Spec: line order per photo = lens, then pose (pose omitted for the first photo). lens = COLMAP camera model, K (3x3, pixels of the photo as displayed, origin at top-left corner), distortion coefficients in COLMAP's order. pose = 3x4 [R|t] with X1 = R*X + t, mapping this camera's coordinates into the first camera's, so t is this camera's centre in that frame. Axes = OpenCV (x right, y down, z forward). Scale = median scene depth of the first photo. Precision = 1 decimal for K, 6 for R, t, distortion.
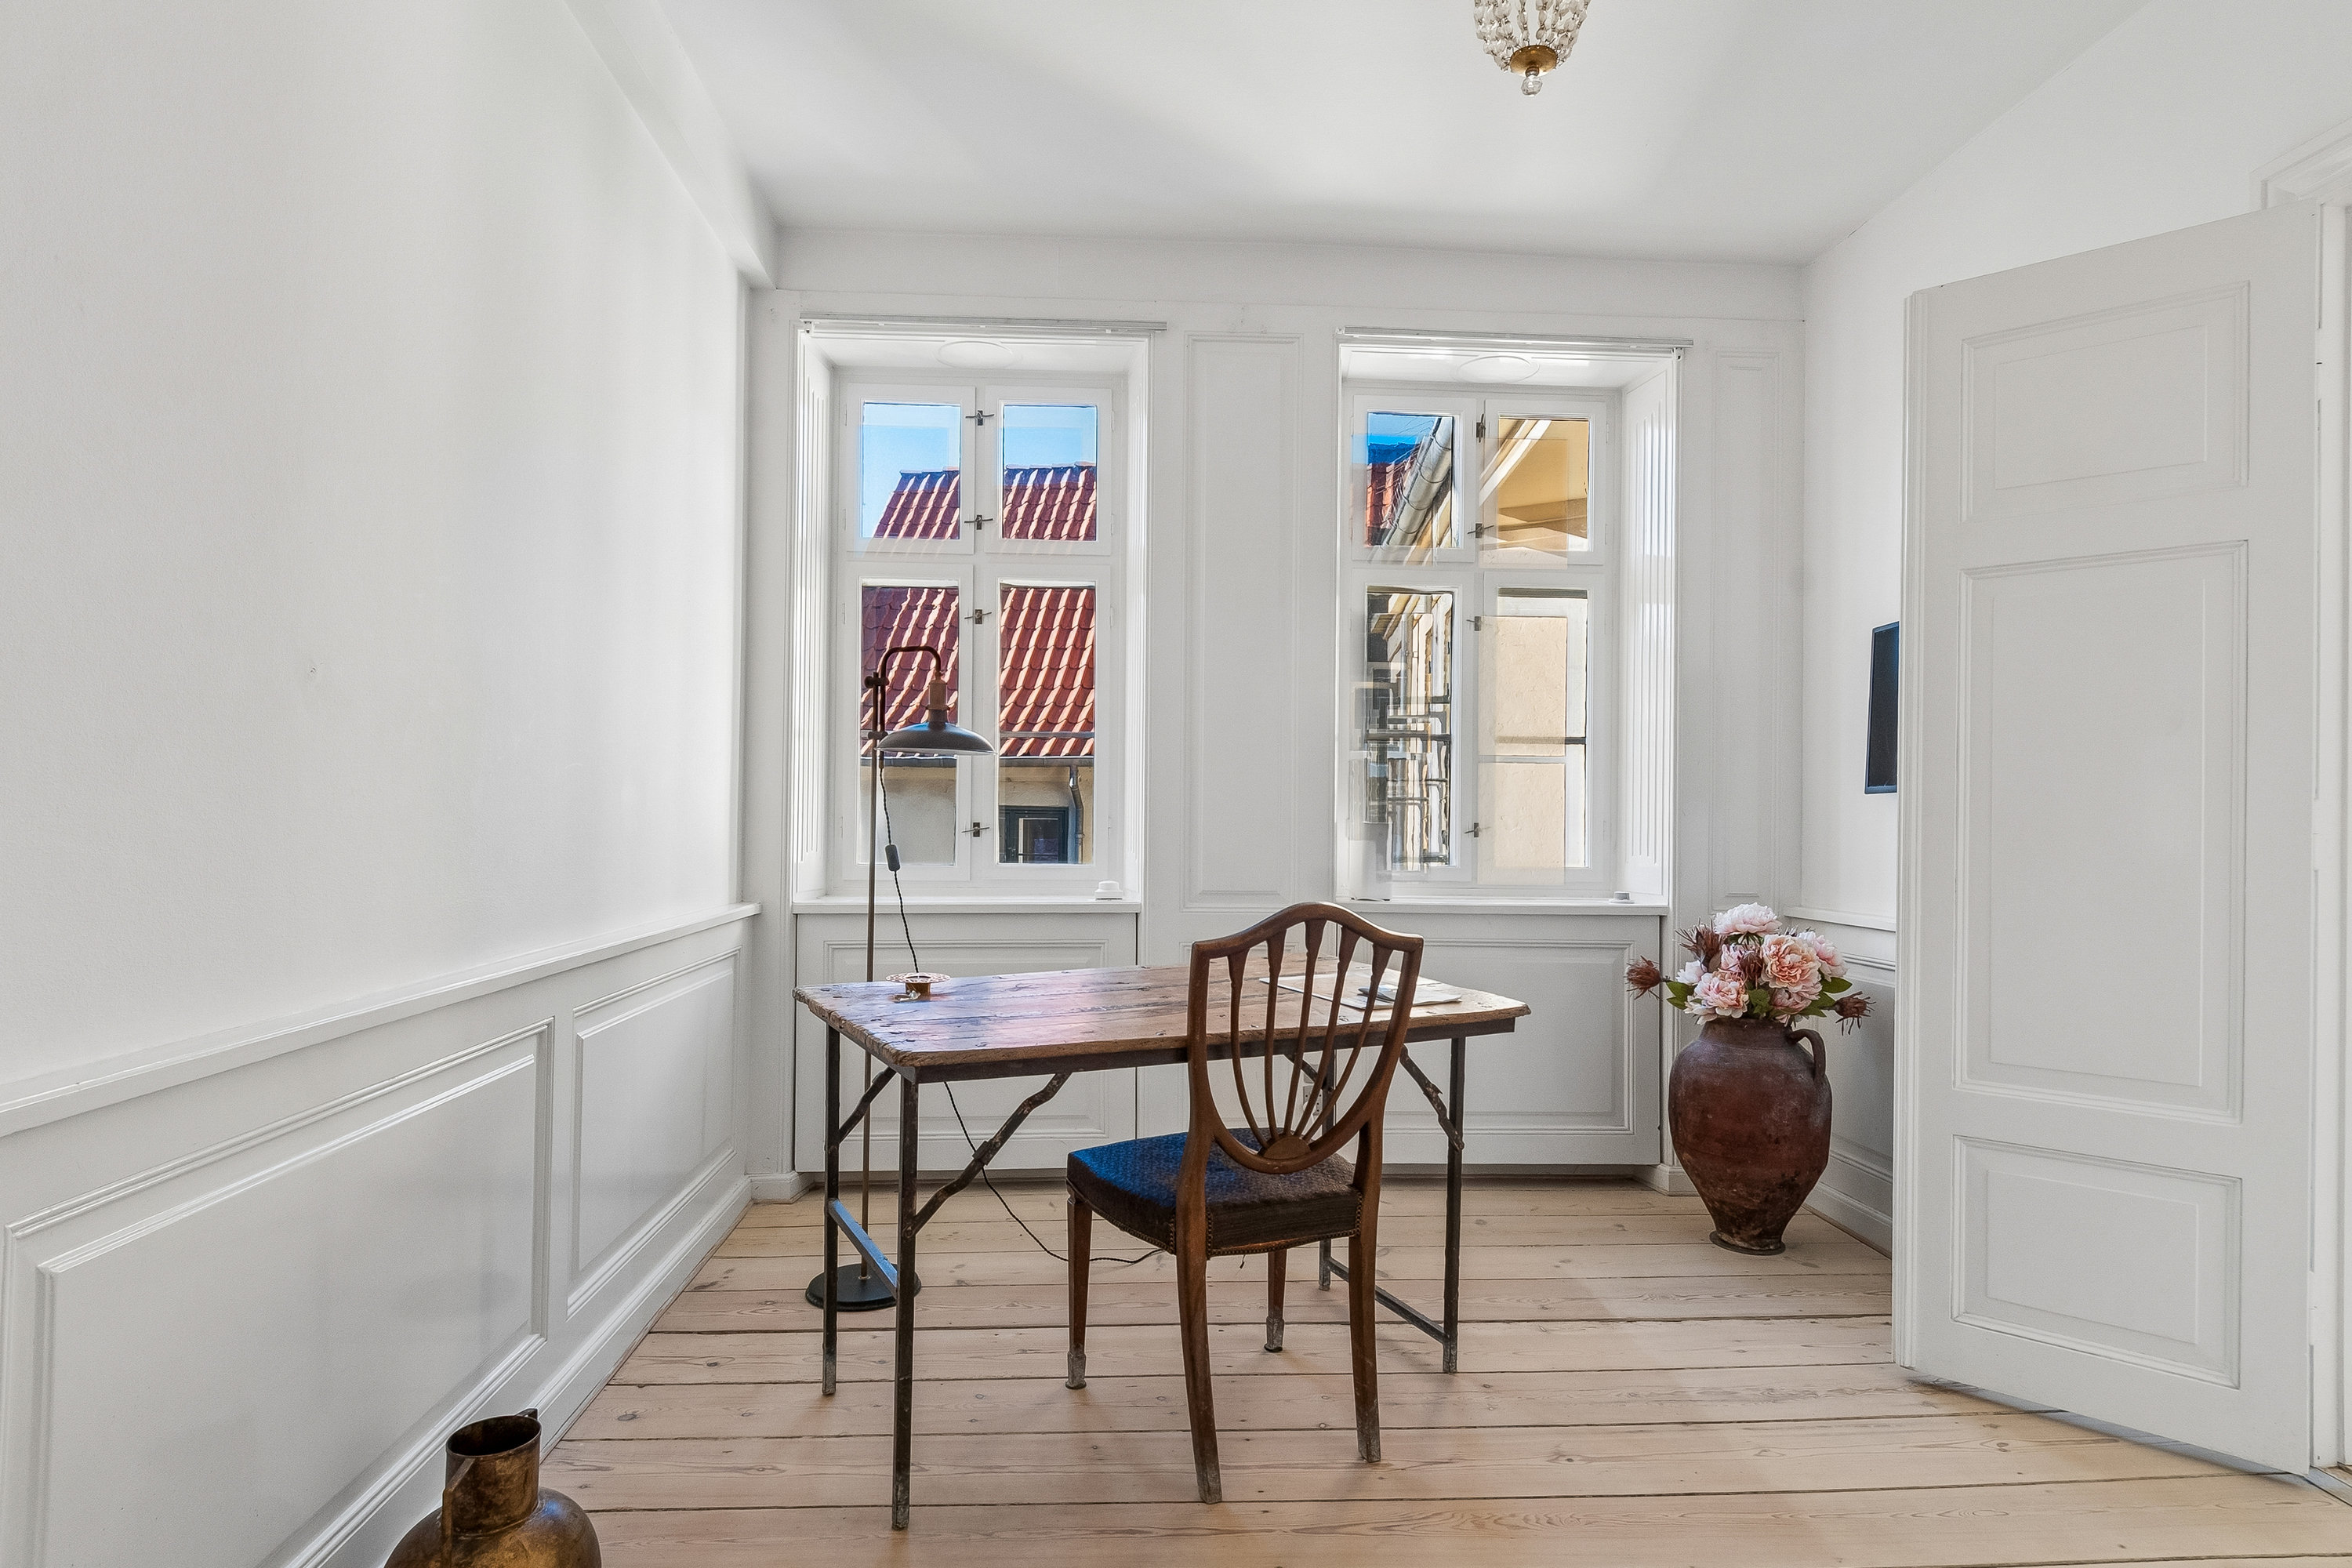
lens RADIAL K [[1270.7, 0, 1181.5], [0, 1270.7, 808.4], [0, 0, 1]] dist [0.002047, -0.002023]
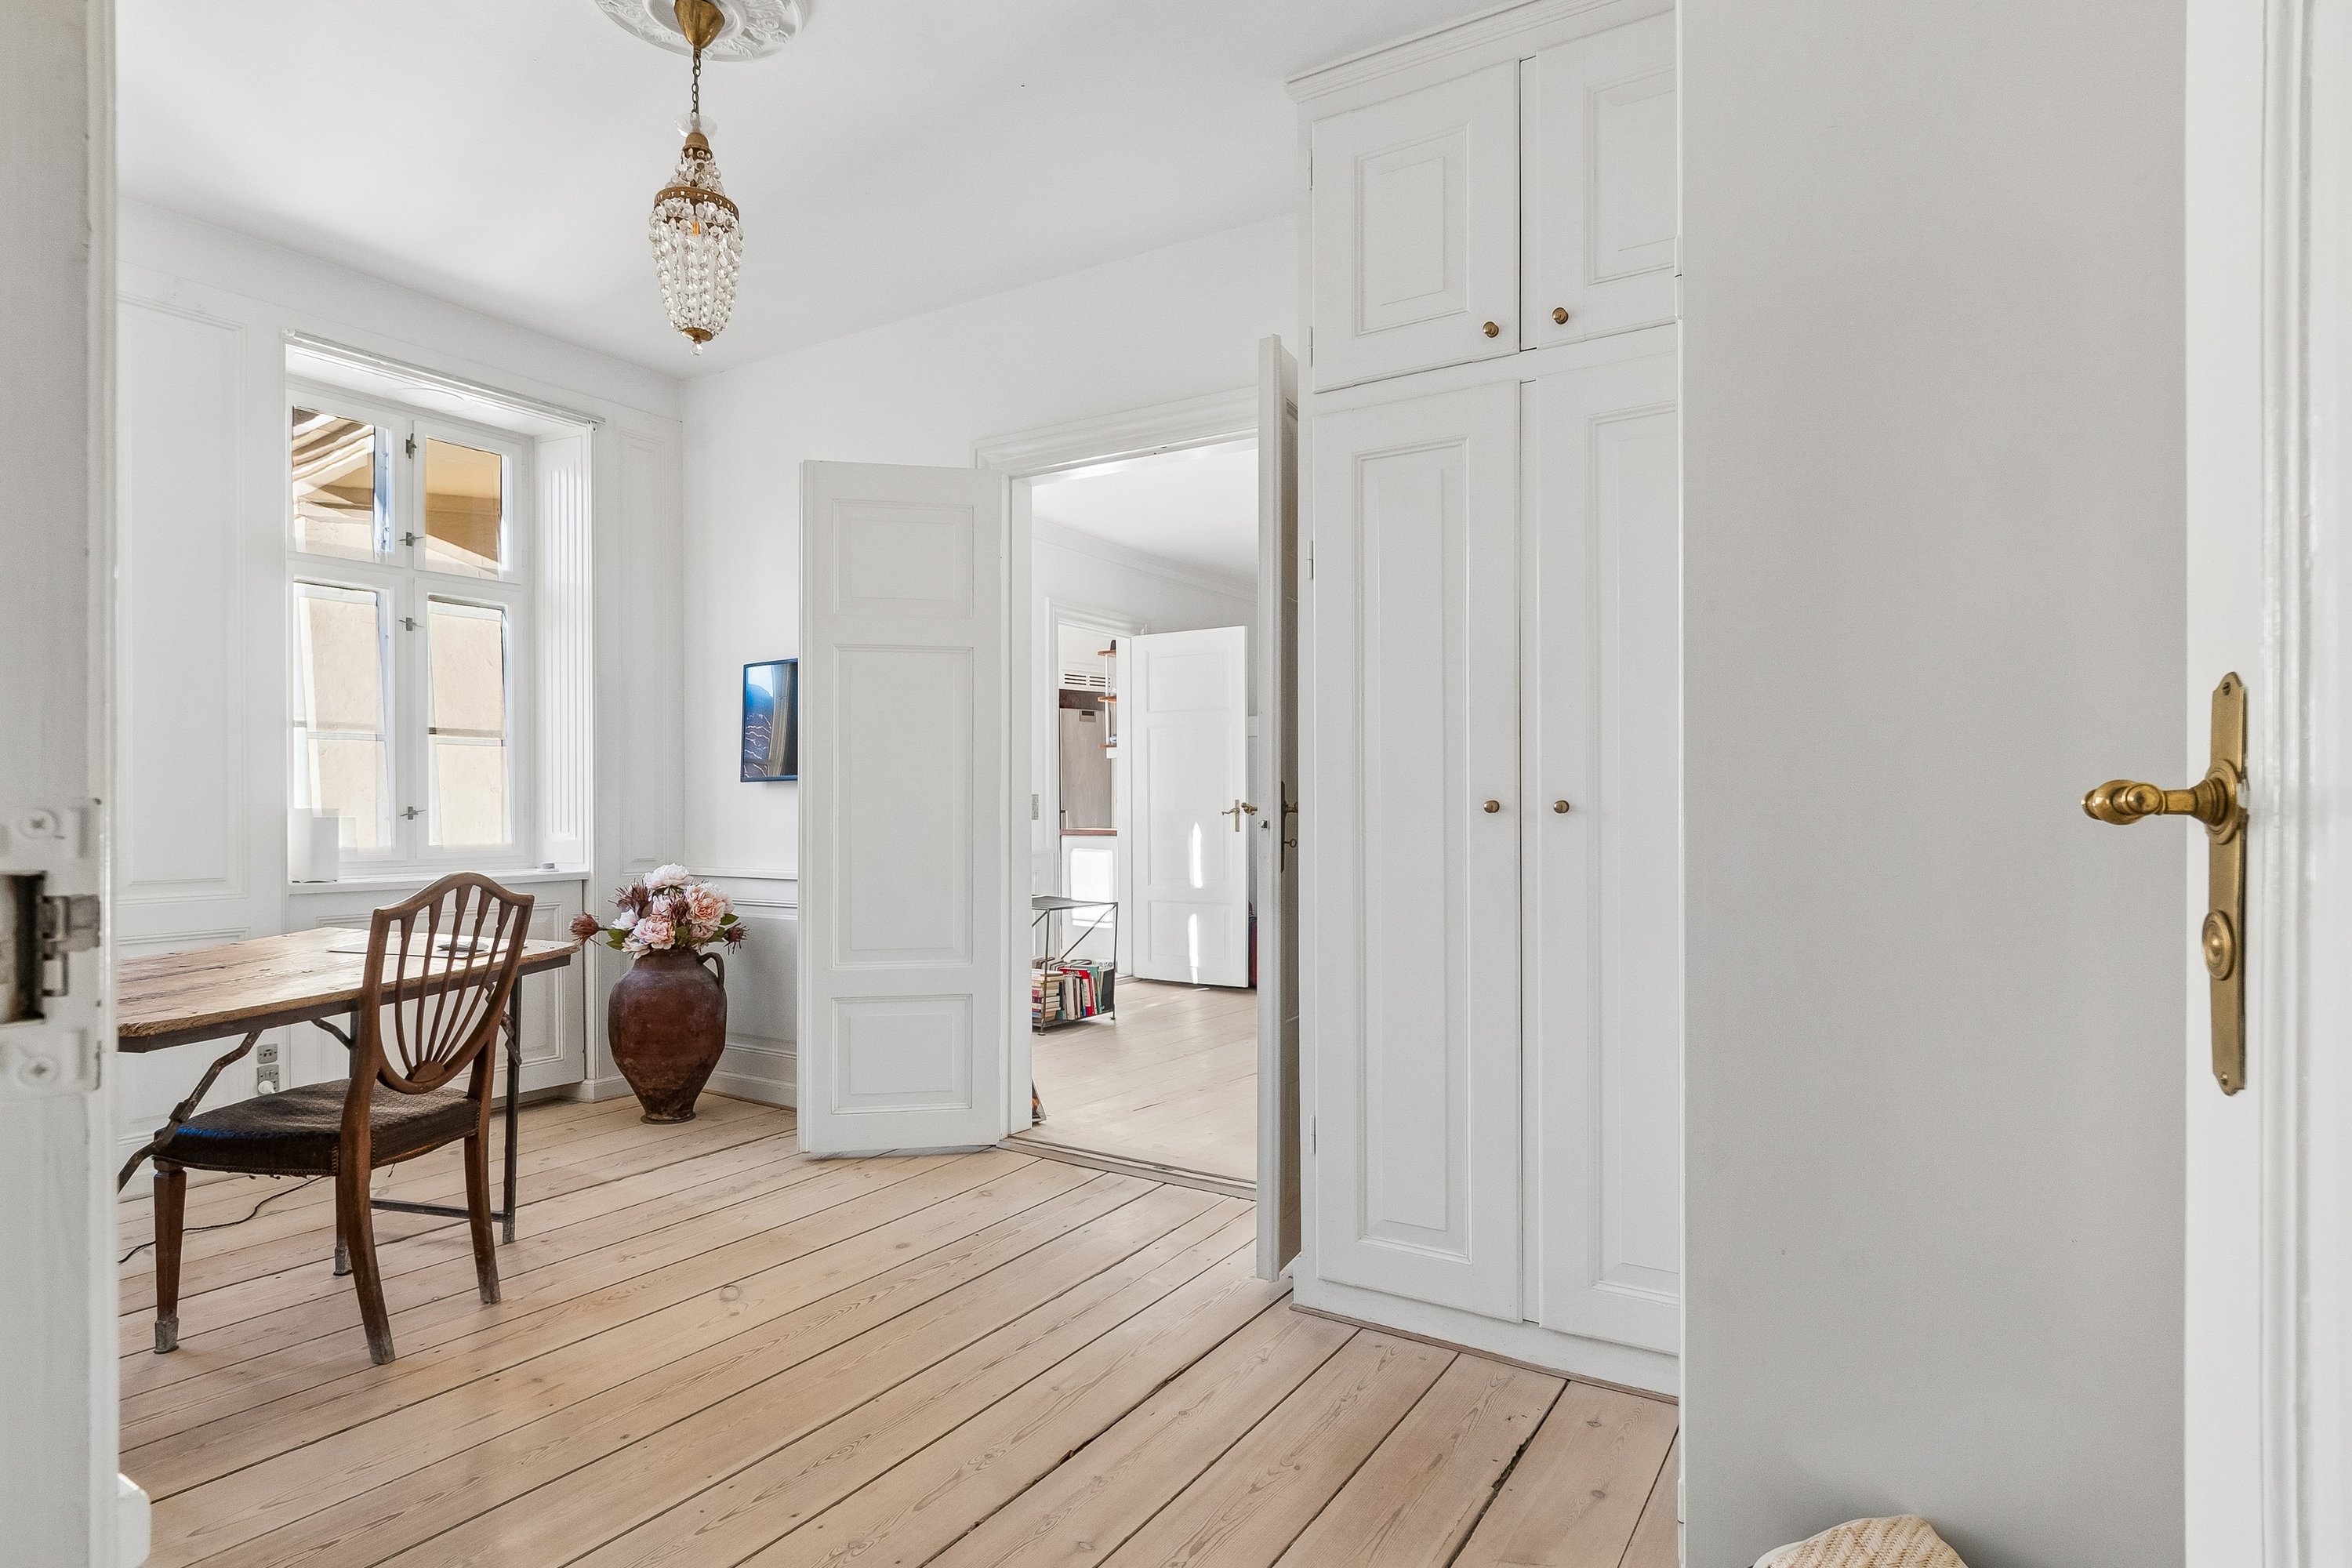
lens RADIAL K [[1270.7, 0, 1168.4], [0, 1270.7, 800.7], [0, 0, 1]] dist [0.002047, -0.002023]
pose [[0.584136, -0.009597, 0.811599, -0.412048], [-0.000630, 0.999924, 0.012277, -0.011280], [-0.811655, -0.007683, 0.584086, -0.257375]]
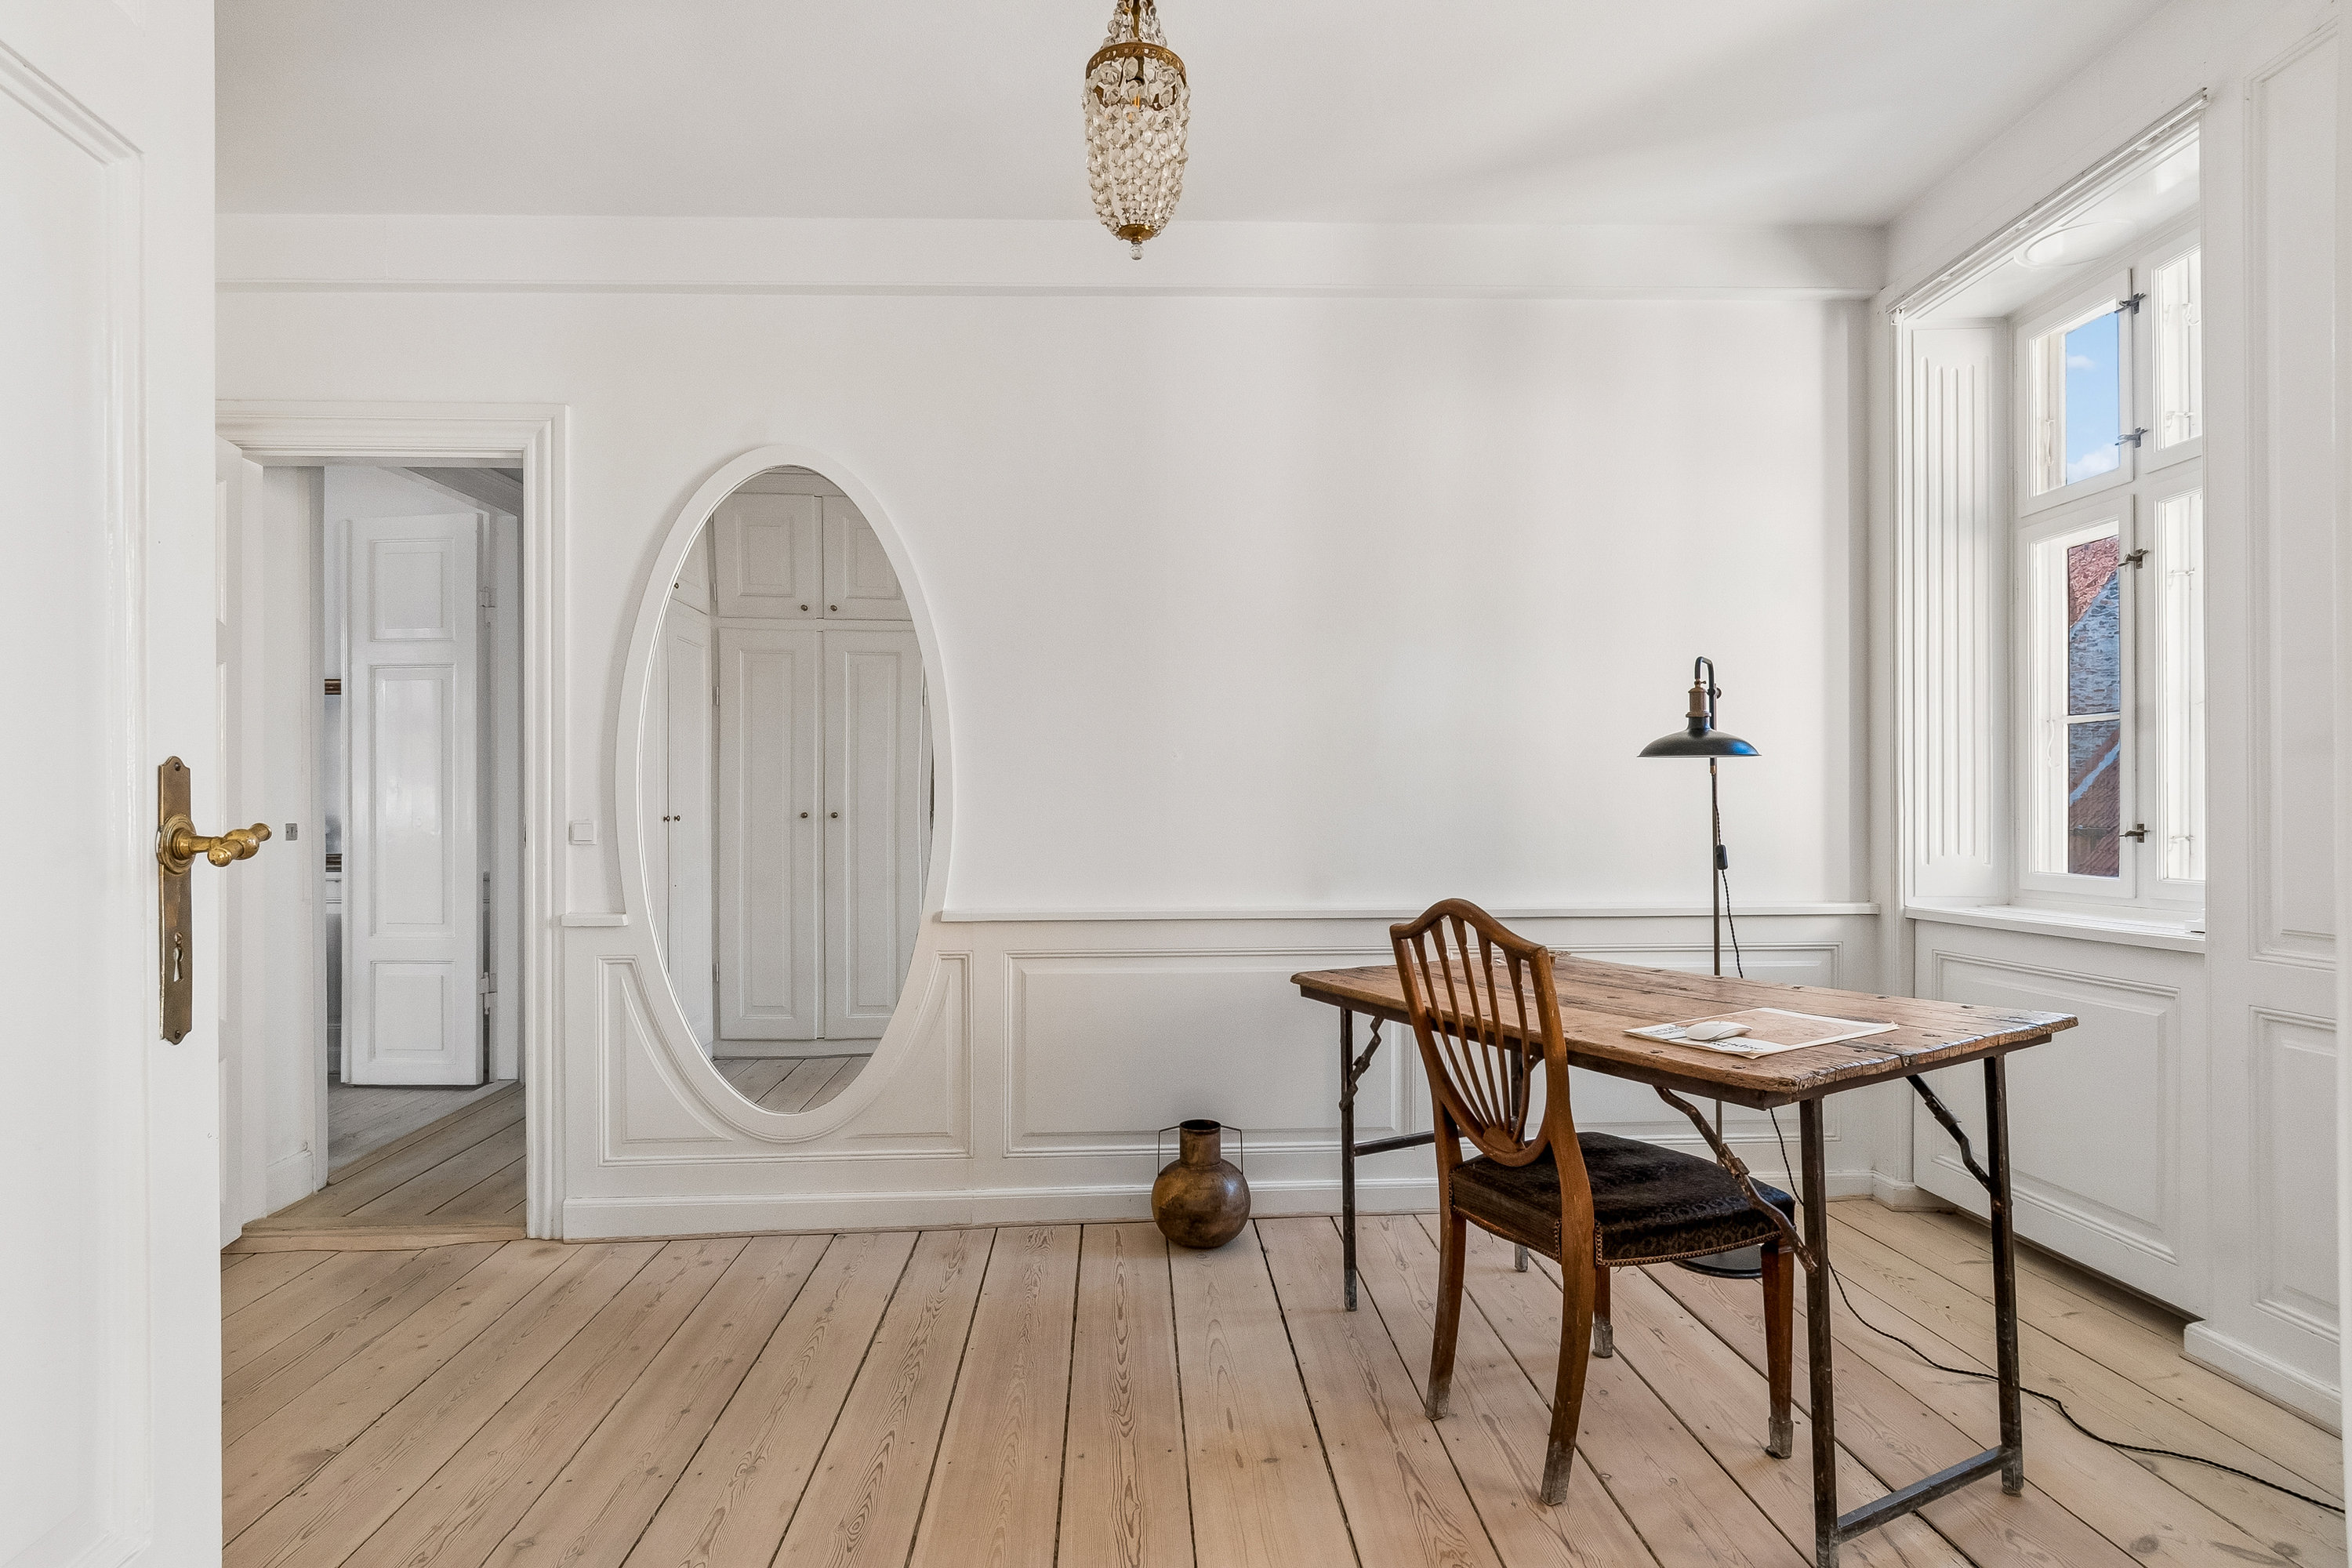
lens RADIAL K [[1270.7, 0, 1173.7], [0, 1270.7, 796.4], [0, 0, 1]] dist [0.002047, -0.002023]
pose [[-0.022069, -0.020780, -0.999540, 0.925499], [0.009626, 0.999733, -0.020997, 0.007276], [0.999710, -0.010085, -0.021863, 0.626241]]
